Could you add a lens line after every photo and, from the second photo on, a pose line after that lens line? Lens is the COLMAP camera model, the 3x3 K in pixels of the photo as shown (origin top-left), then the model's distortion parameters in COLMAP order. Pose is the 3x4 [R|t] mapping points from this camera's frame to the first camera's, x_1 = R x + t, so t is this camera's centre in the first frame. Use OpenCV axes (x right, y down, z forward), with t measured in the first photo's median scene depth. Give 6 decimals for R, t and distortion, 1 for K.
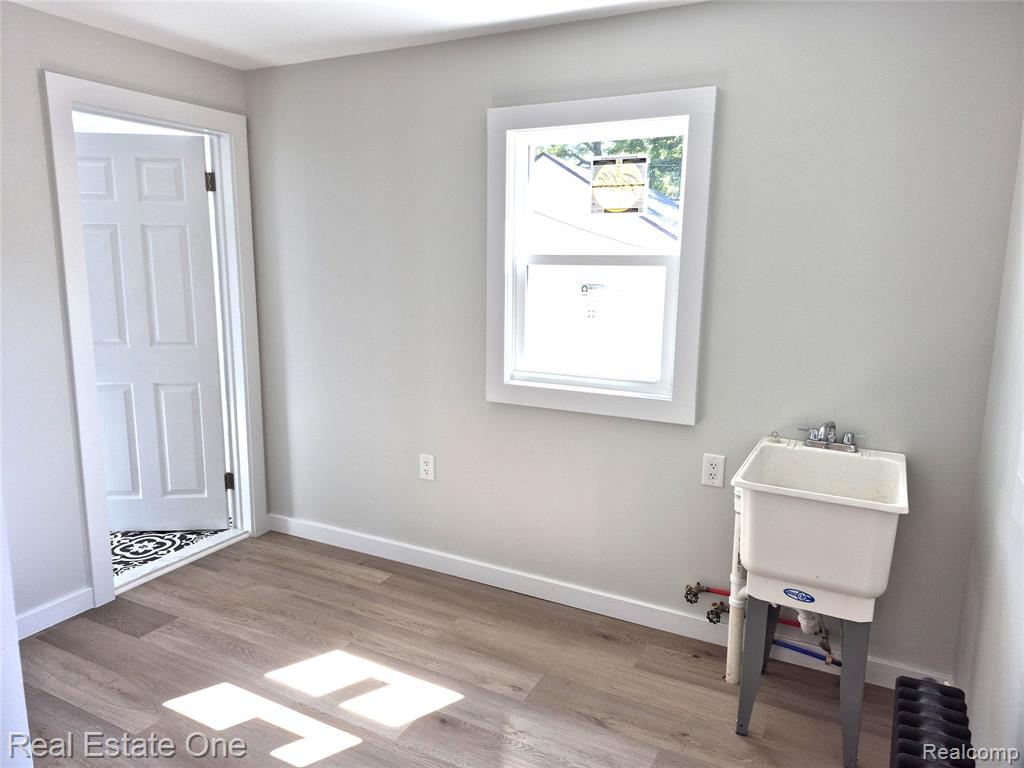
lens RADIAL K [[706.1, 0, 504.8], [0, 706.1, 378.0], [0, 0, 1]] dist [0.057890, -0.054135]
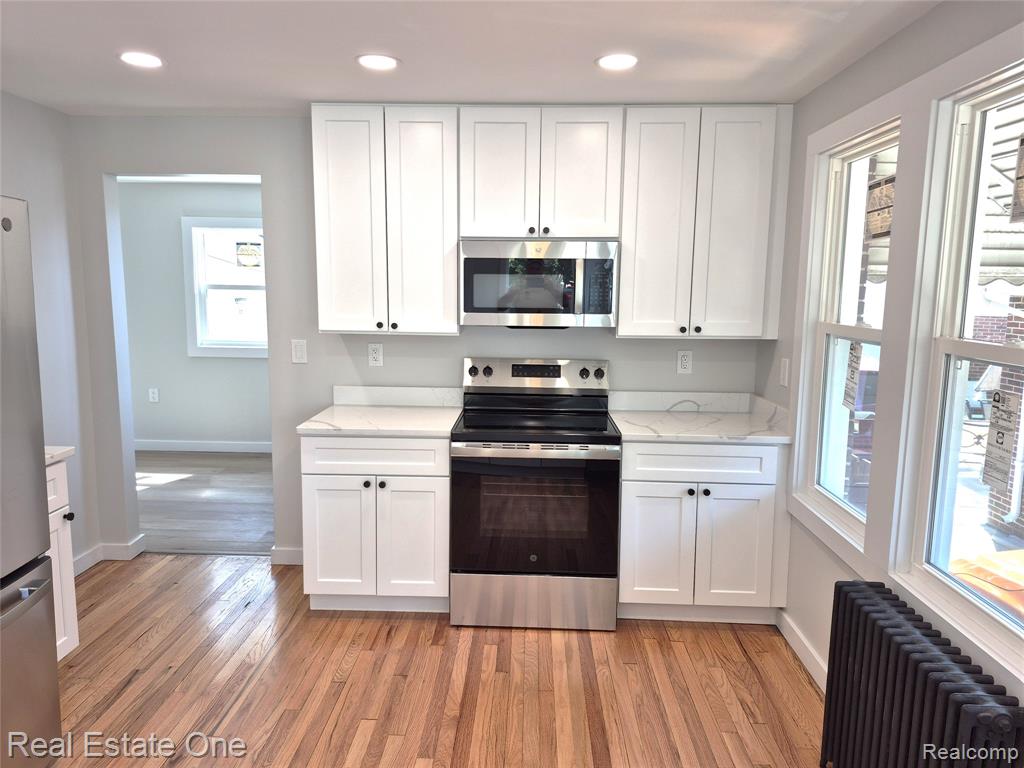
lens RADIAL K [[706.1, 0, 516.0], [0, 706.1, 381.3], [0, 0, 1]] dist [0.057890, -0.054135]
pose [[0.896411, -0.054084, 0.439912, -0.086574], [0.070290, 0.997314, -0.020617, 0.212931], [-0.437616, 0.049402, 0.897804, -1.237100]]
